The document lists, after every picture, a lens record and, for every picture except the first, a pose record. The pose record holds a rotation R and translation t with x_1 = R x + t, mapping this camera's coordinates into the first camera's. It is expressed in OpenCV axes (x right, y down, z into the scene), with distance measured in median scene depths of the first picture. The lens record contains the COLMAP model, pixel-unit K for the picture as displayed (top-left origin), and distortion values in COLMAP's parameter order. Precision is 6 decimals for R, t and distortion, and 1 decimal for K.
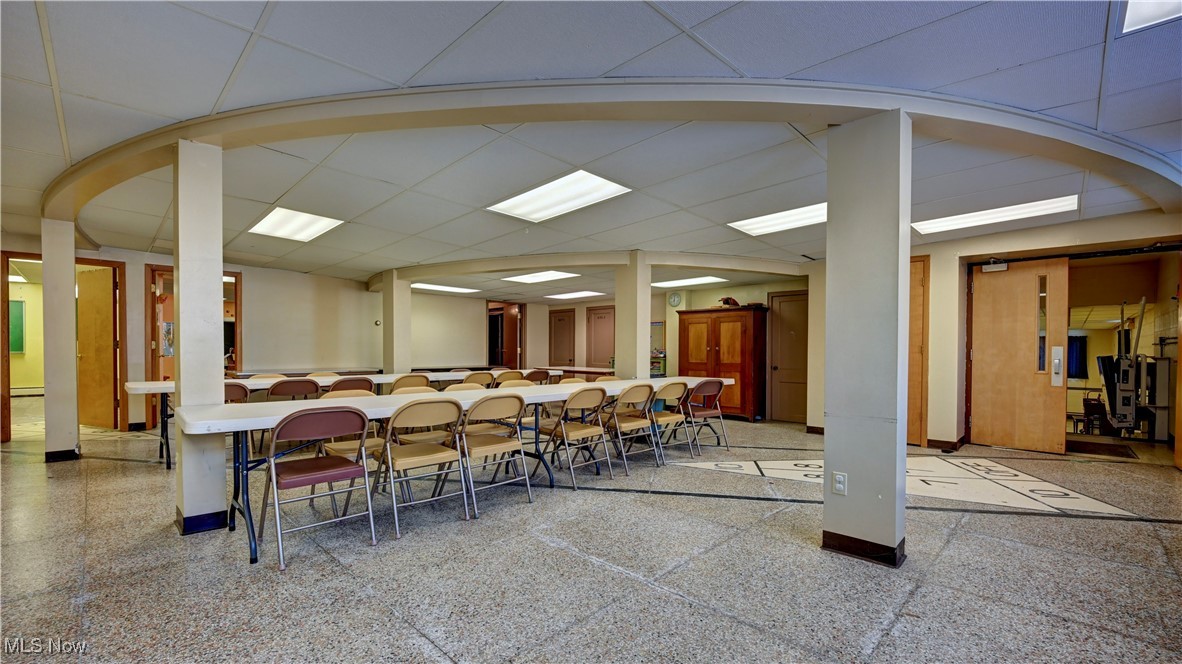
lens RADIAL K [[496.2, 0, 591.0], [0, 496.2, 332.0], [0, 0, 1]] dist [0.002273, 0.000125]
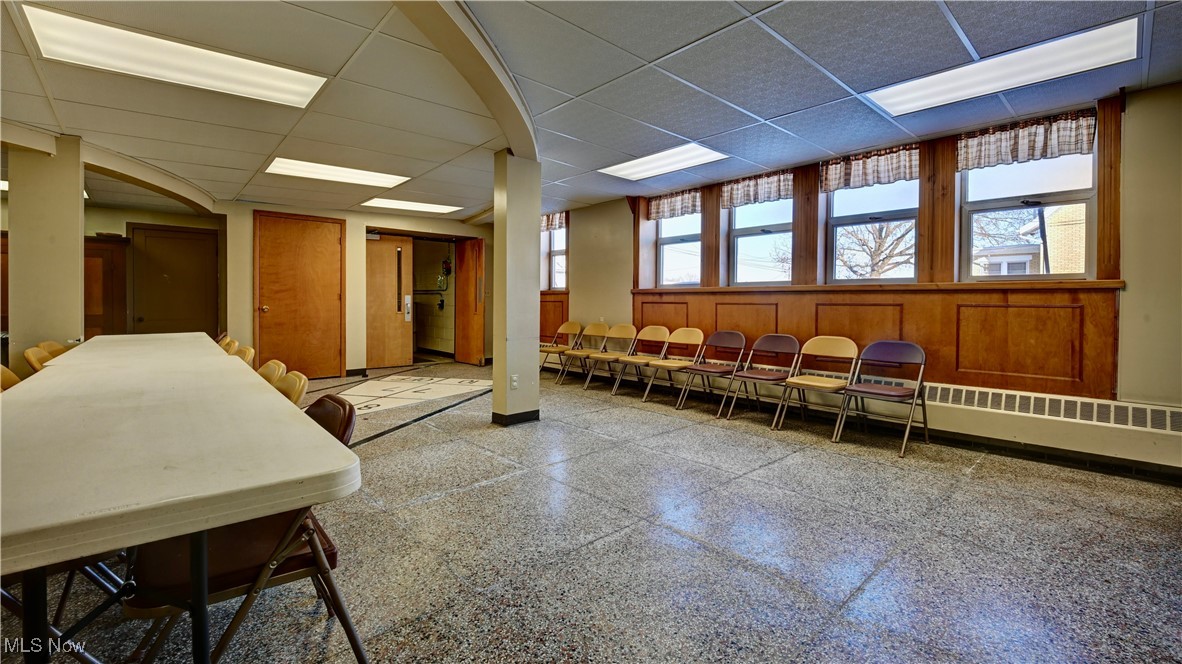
lens RADIAL K [[496.2, 0, 591.0], [0, 496.2, 332.0], [0, 0, 1]] dist [0.002273, 0.000125]
pose [[0.051389, -0.070550, 0.996184, -0.544847], [-0.035143, 0.996756, 0.072403, 0.011034], [-0.998060, -0.038730, 0.048743, 0.356416]]
